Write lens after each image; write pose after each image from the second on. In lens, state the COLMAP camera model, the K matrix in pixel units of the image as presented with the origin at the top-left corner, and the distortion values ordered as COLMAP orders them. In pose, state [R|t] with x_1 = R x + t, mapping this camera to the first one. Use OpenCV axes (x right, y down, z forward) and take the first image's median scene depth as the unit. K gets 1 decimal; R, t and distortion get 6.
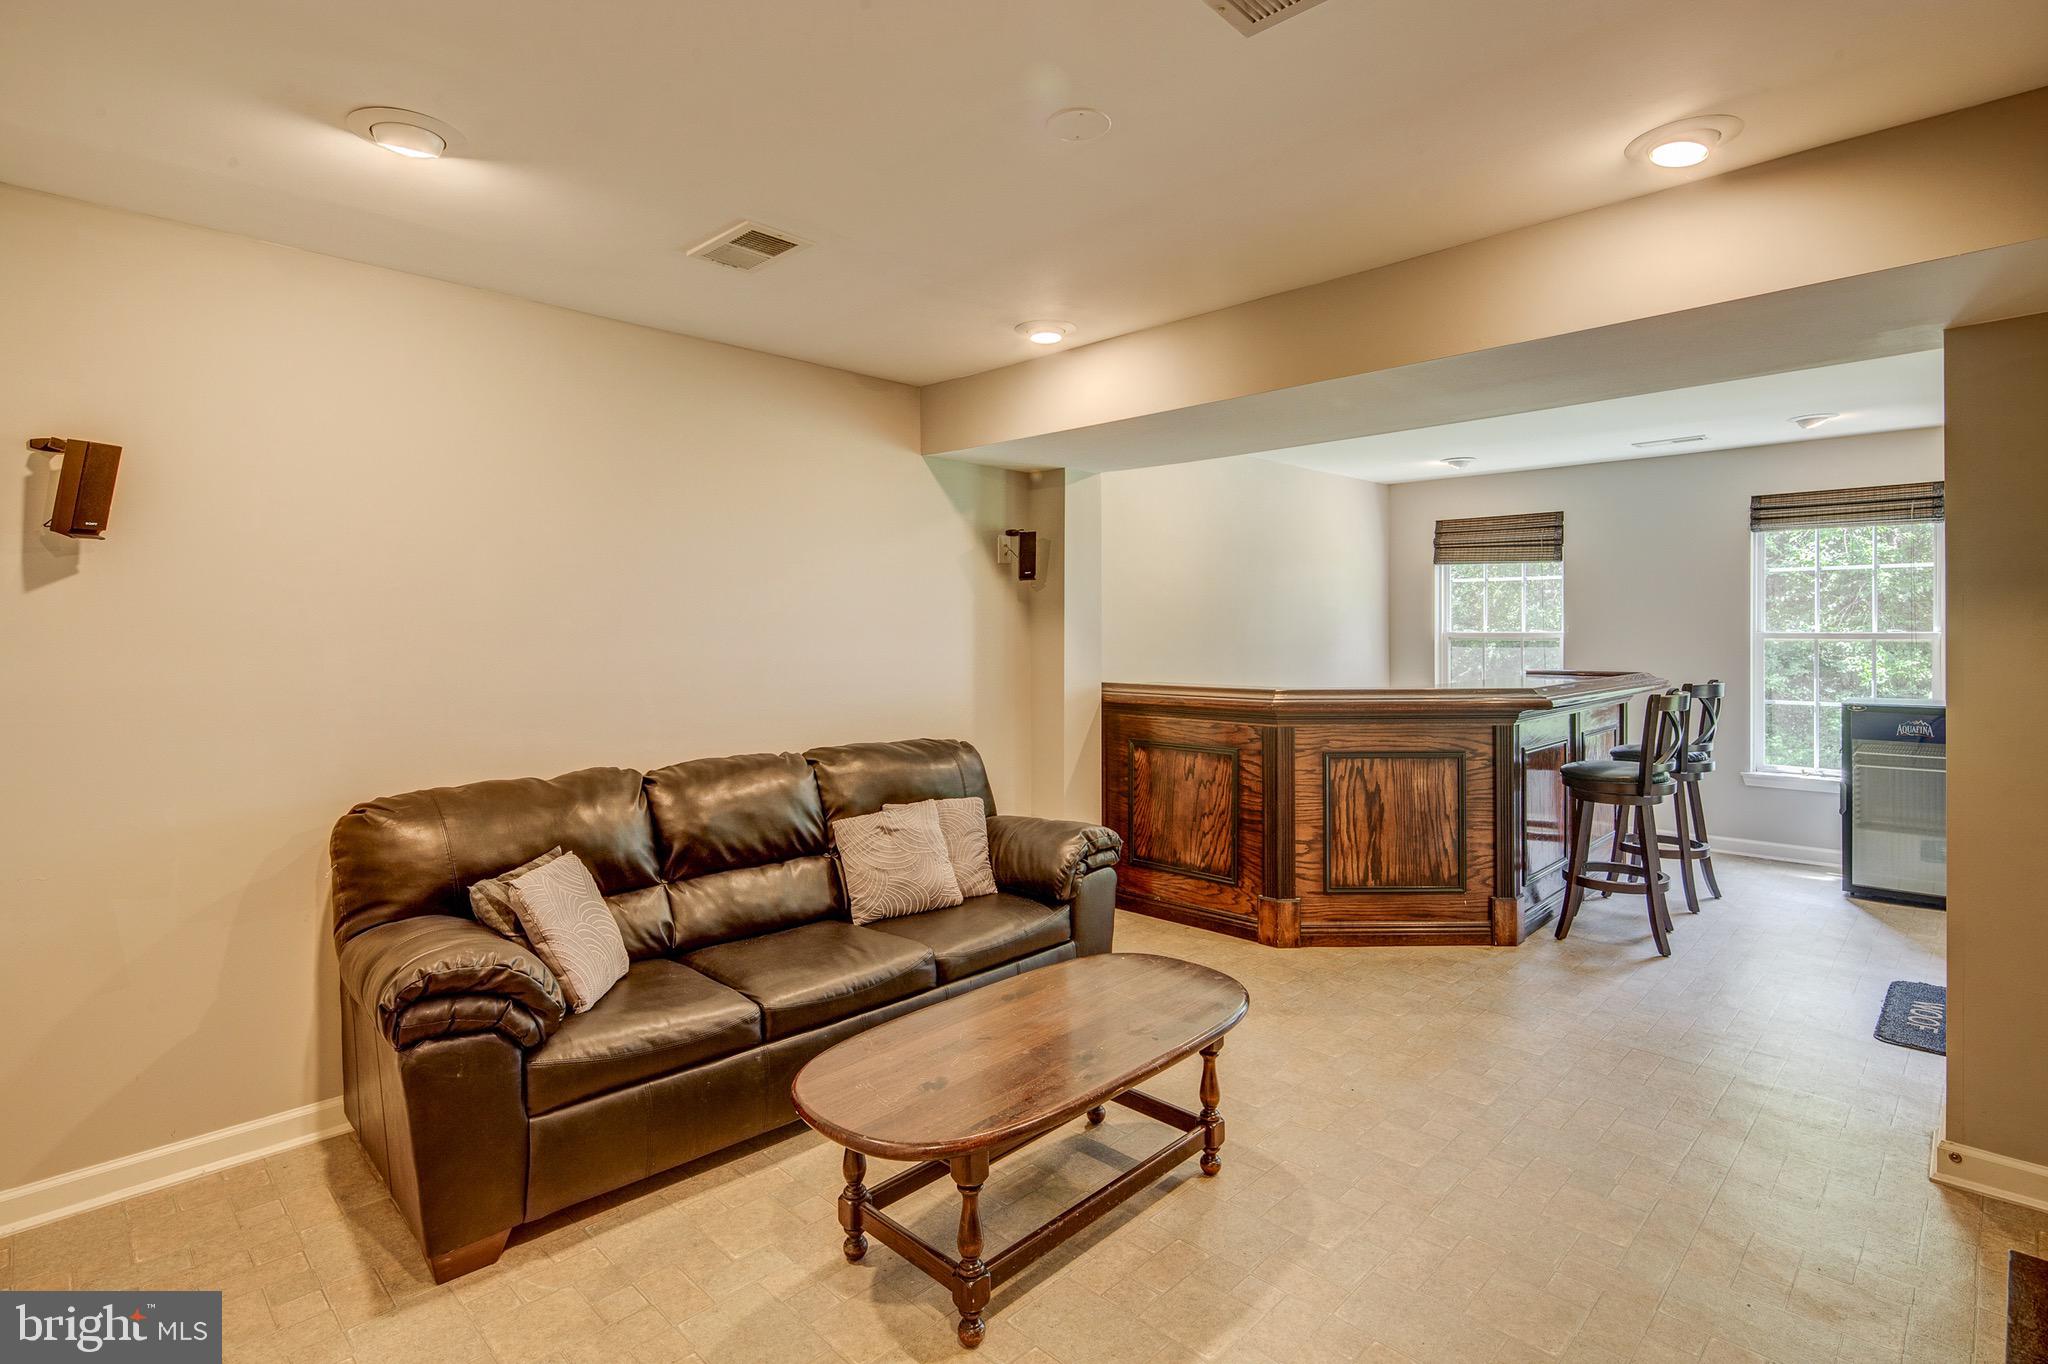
lens RADIAL K [[1000.2, 0, 1026.8], [0, 1000.2, 624.7], [0, 0, 1]] dist [0.001722, -0.001636]
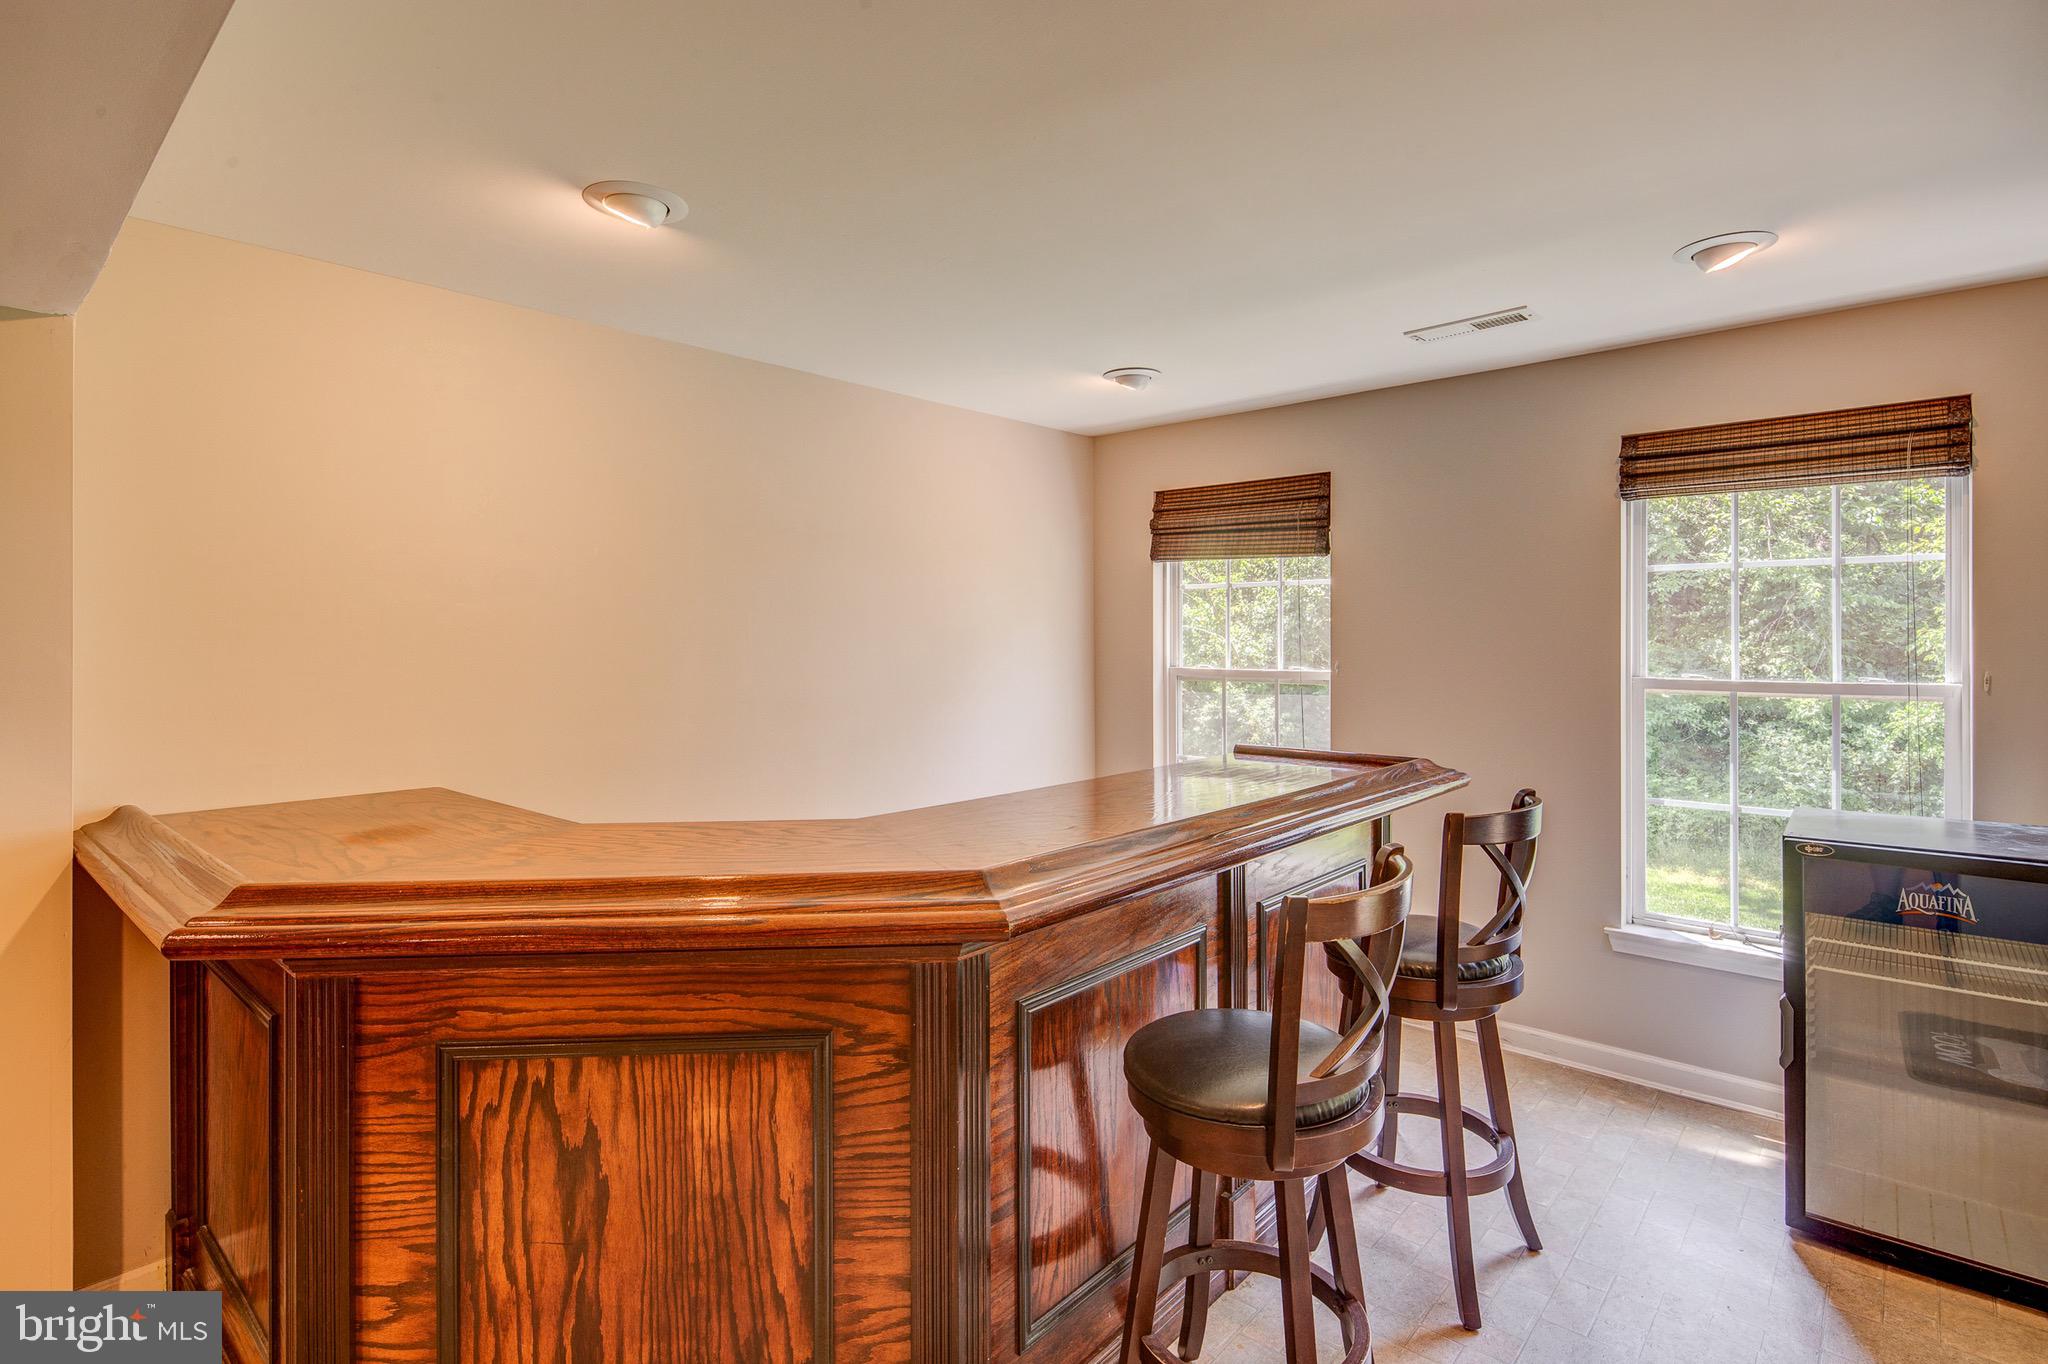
lens RADIAL K [[1000.2, 0, 1026.8], [0, 1000.2, 624.7], [0, 0, 1]] dist [0.001722, -0.001636]
pose [[0.998689, 0.002734, 0.051111, 0.398785], [-0.002288, 0.999959, -0.008793, -0.018669], [-0.051133, 0.008665, 0.998654, 0.503158]]
